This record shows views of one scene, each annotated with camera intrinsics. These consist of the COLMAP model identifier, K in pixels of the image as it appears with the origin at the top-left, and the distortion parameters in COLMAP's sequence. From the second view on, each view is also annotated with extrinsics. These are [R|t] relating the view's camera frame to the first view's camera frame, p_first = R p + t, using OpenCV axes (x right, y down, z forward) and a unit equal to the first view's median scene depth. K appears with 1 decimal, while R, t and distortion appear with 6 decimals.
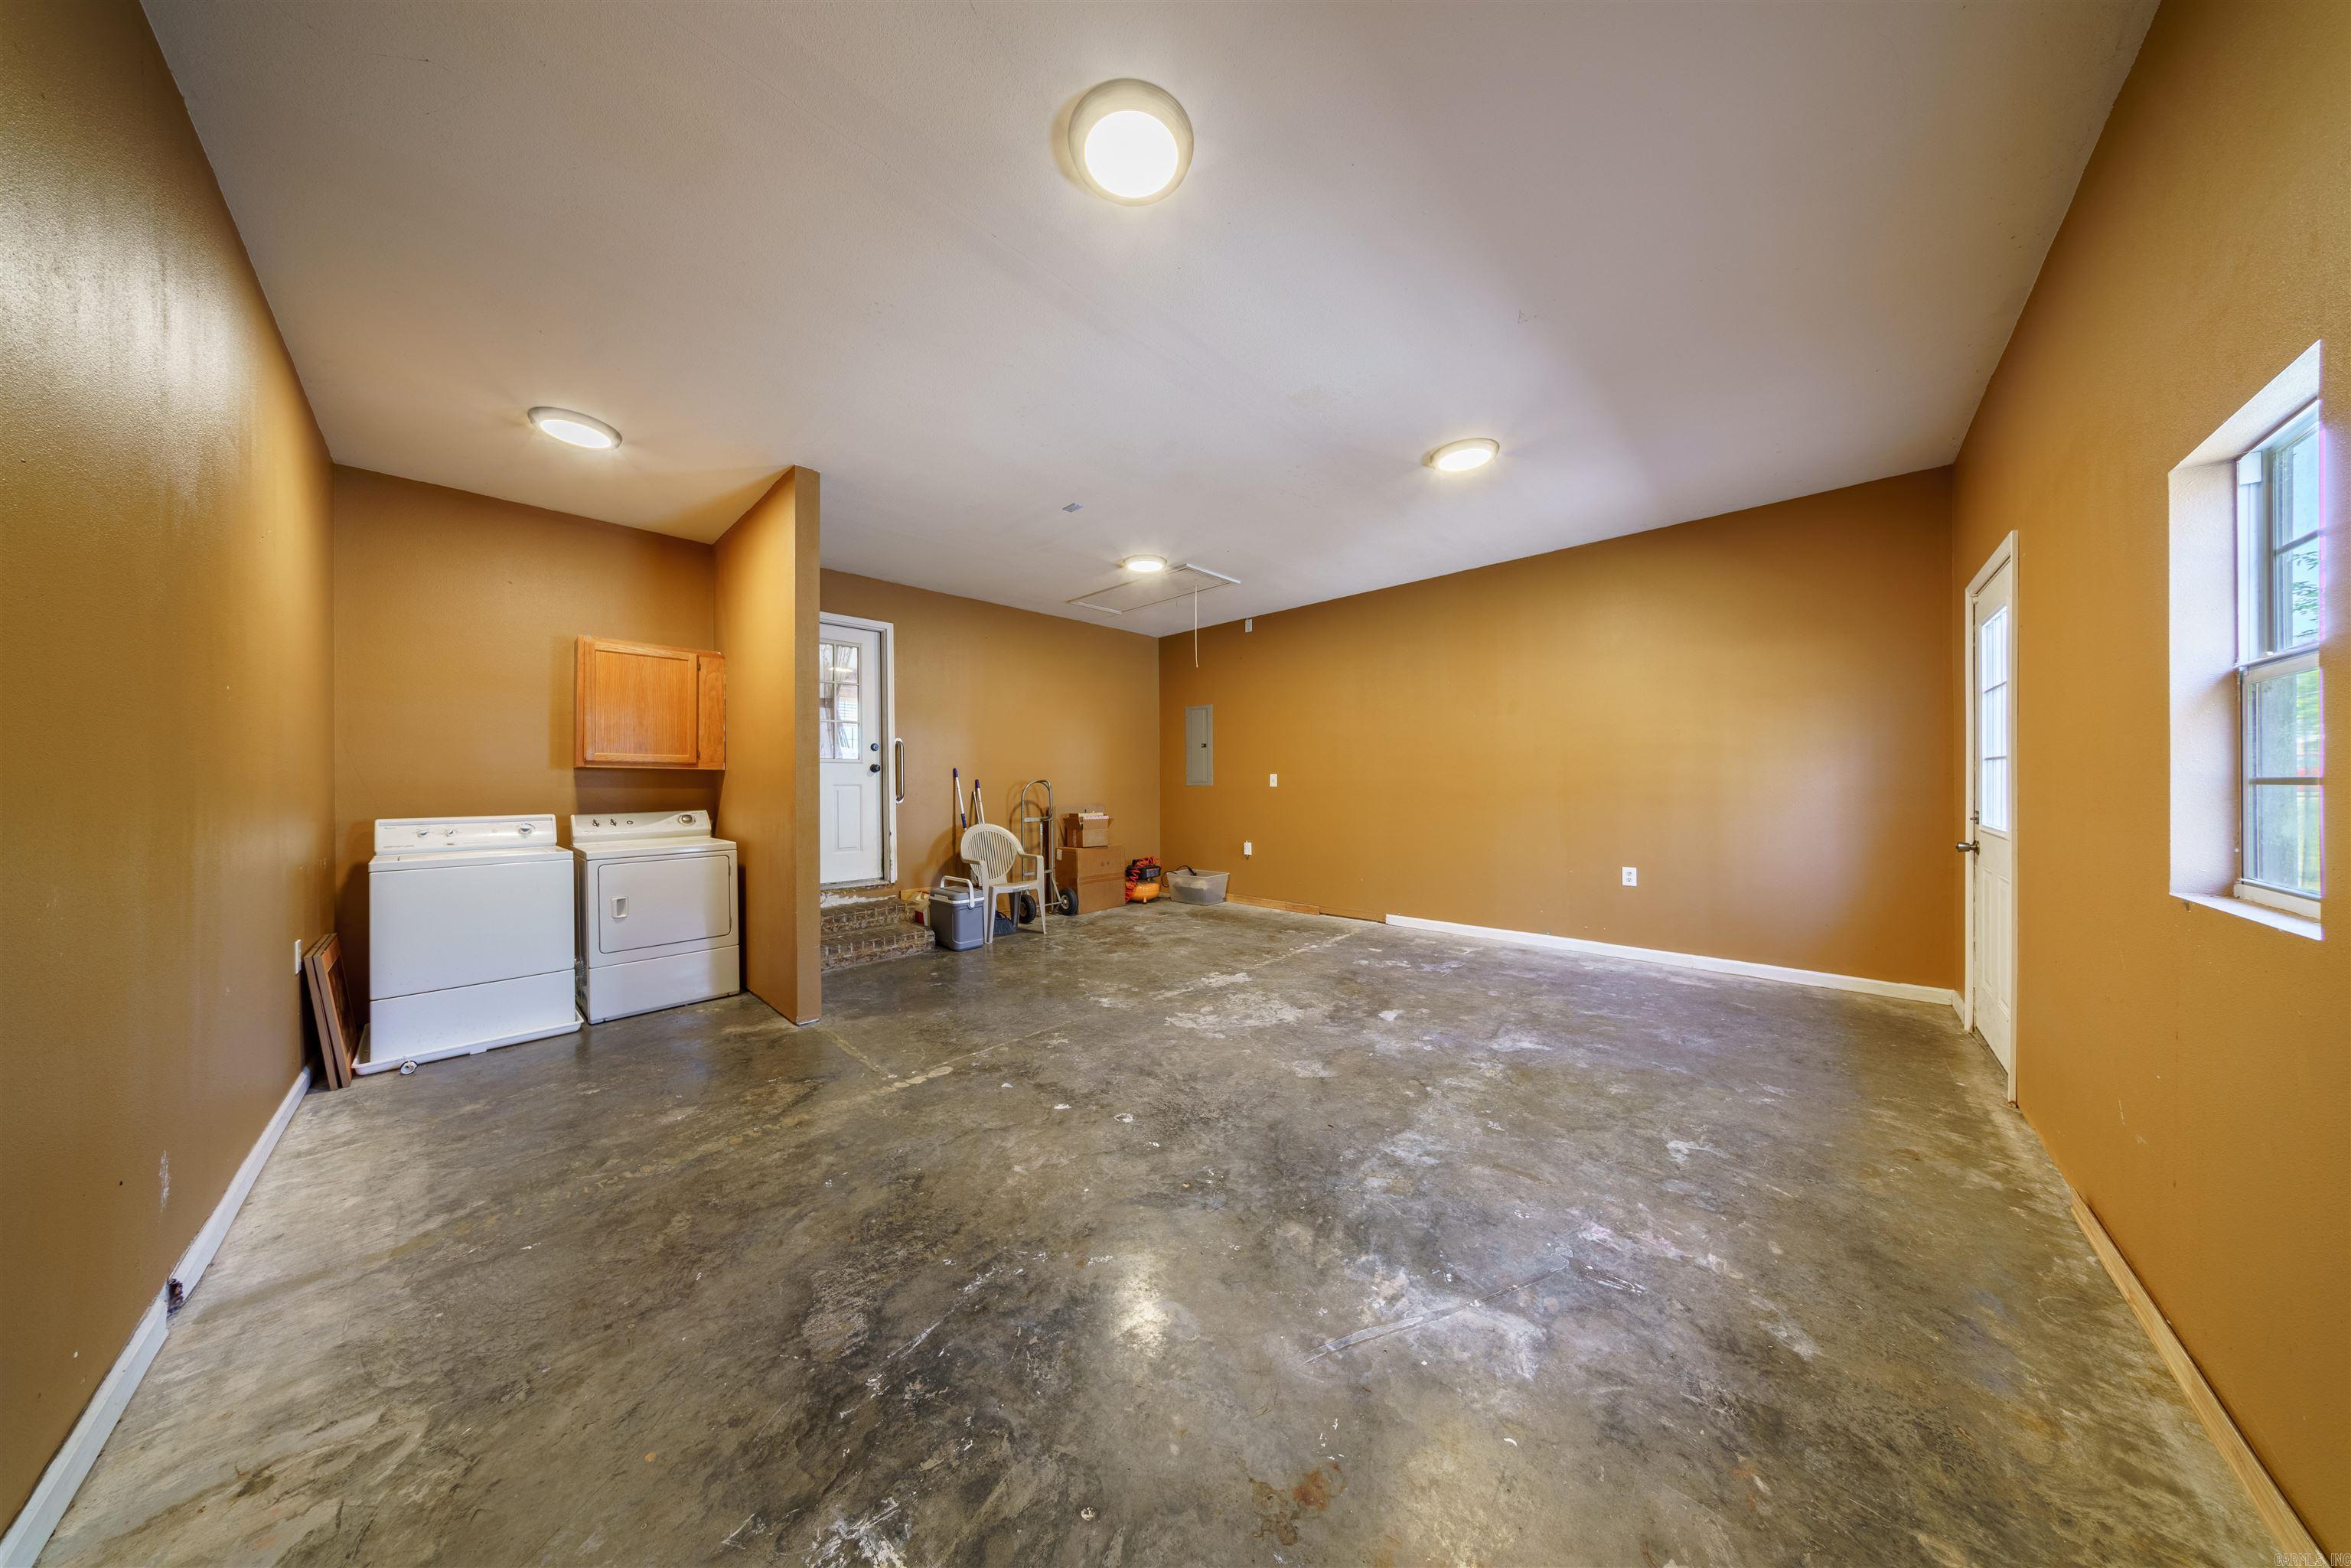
lens RADIAL K [[670.2, 0, 1171.3], [0, 670.2, 785.0], [0, 0, 1]] dist [-0.005377, 0.000051]
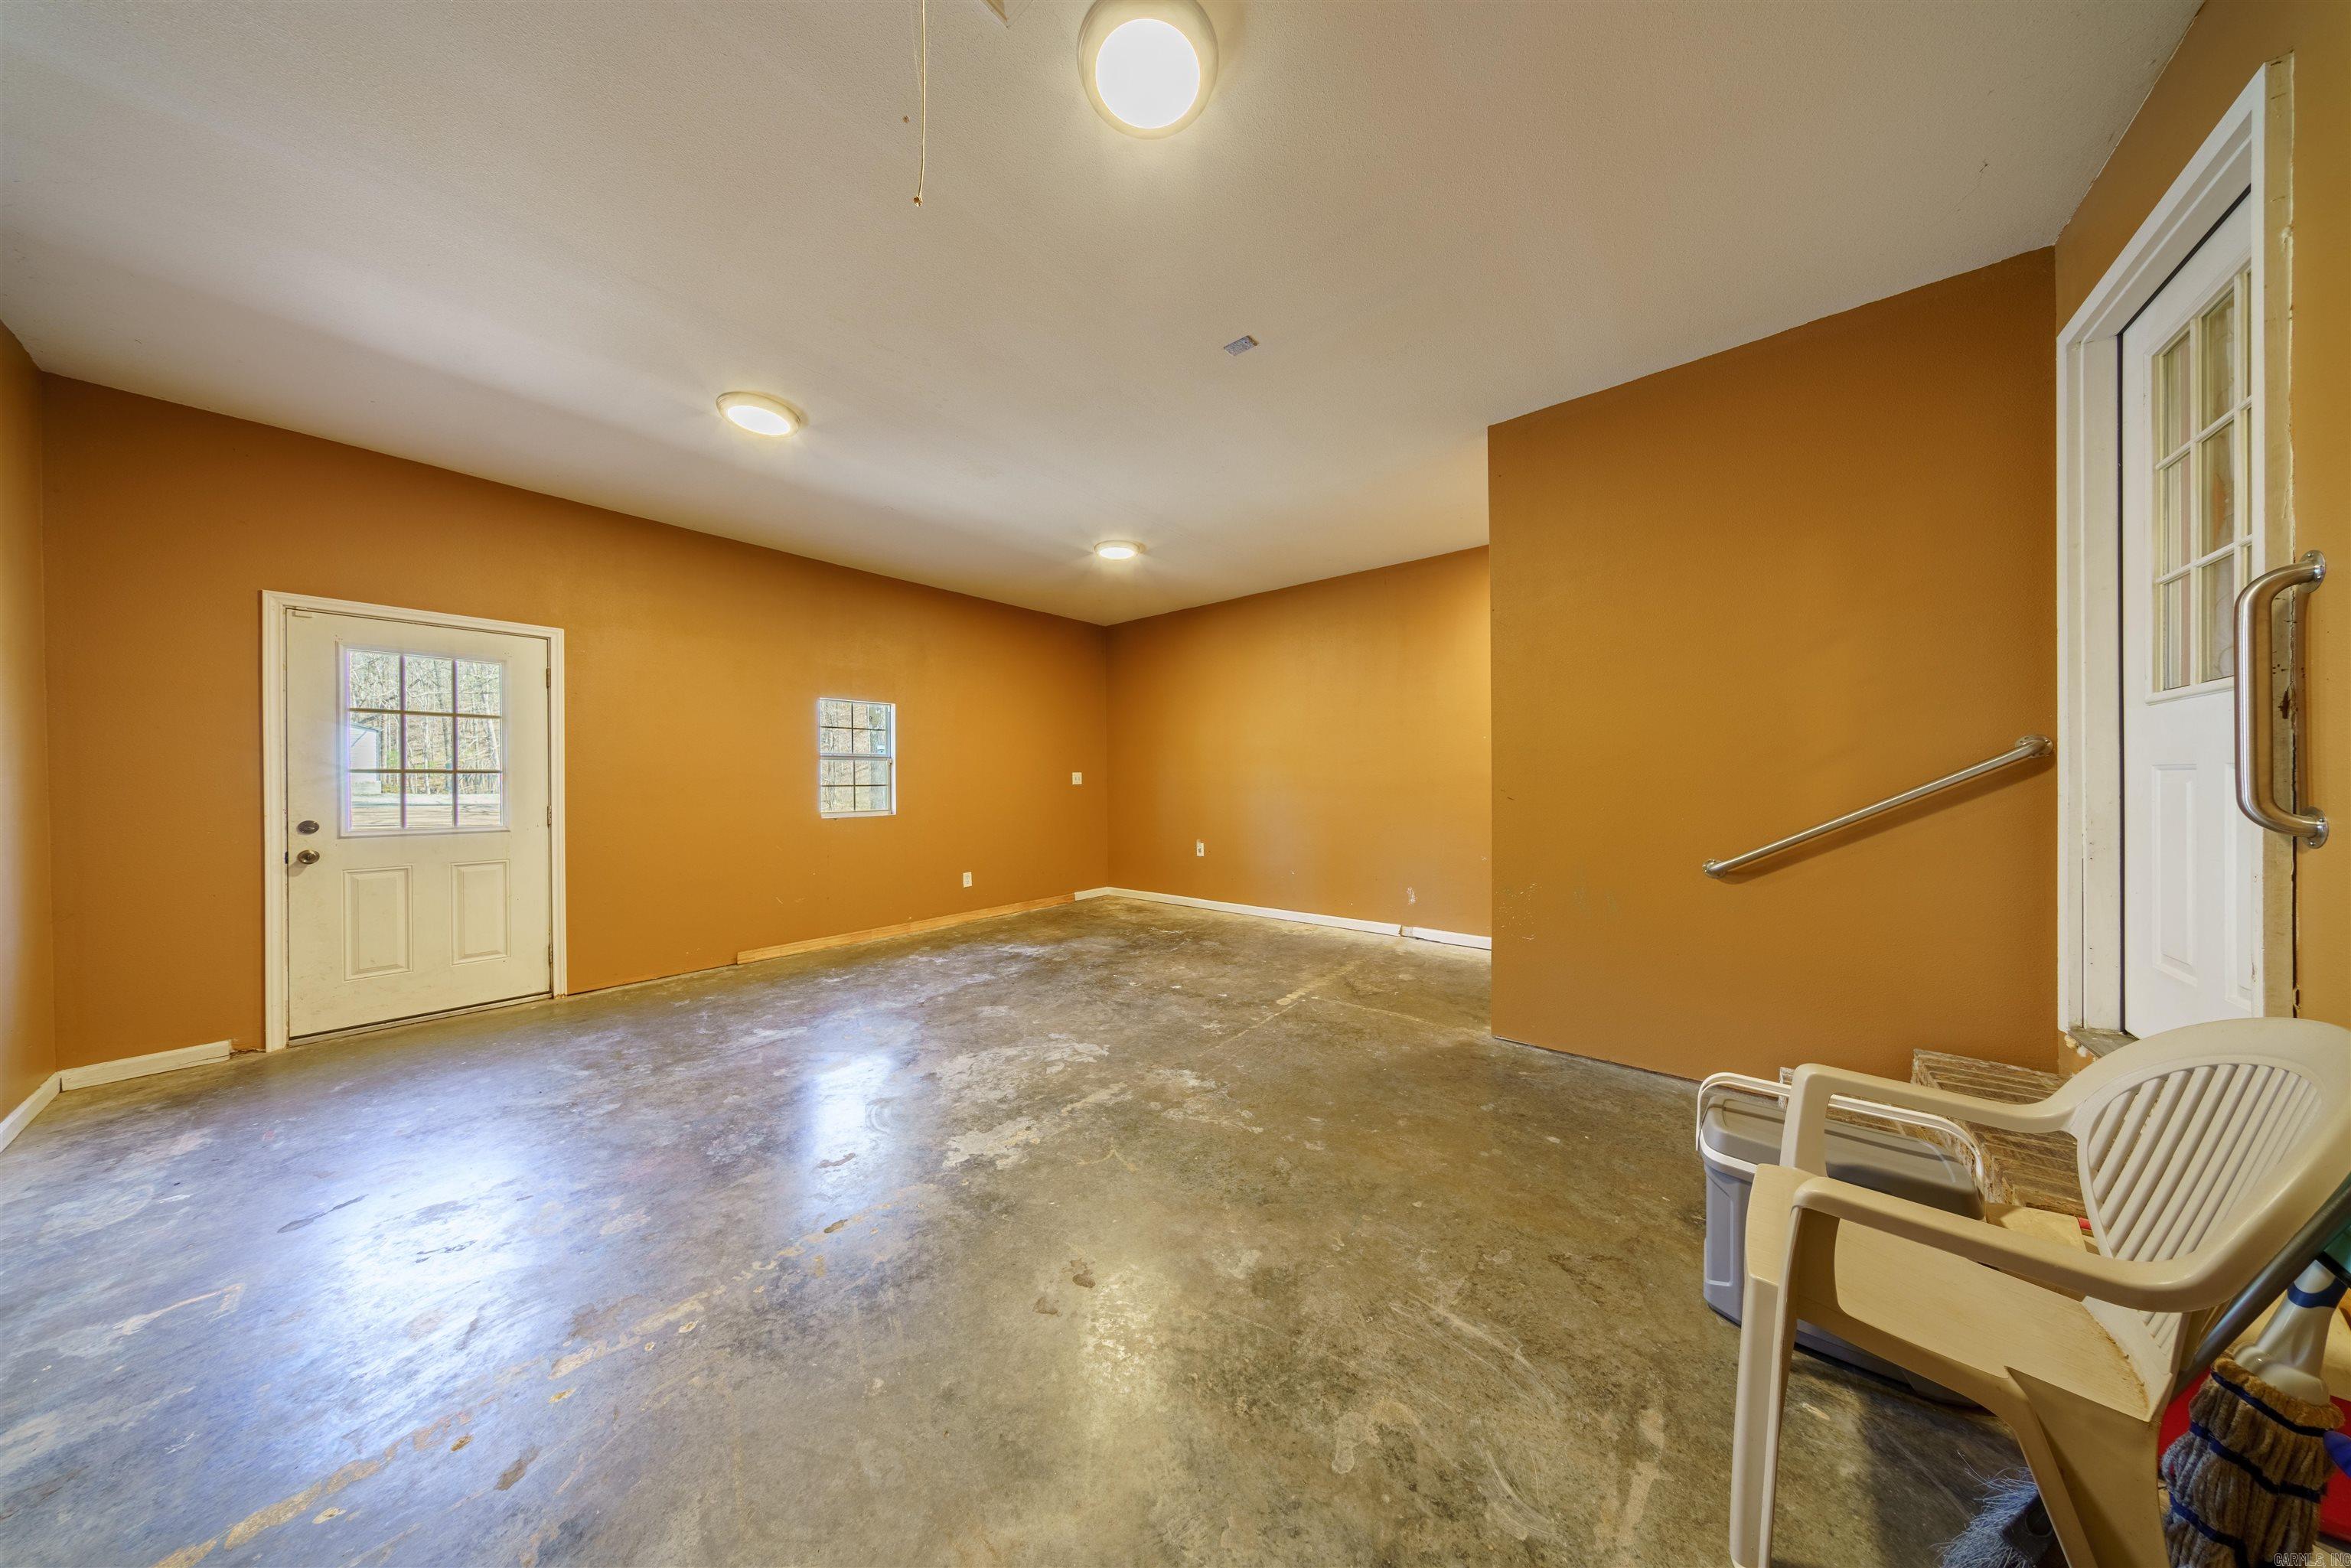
lens RADIAL K [[670.2, 0, 1171.3], [0, 670.2, 785.0], [0, 0, 1]] dist [-0.005377, 0.000051]
pose [[-0.997058, 0.016234, -0.074916, -0.035655], [0.015782, 0.999853, 0.006633, -0.001659], [0.075013, 0.005431, -0.997168, 2.180283]]
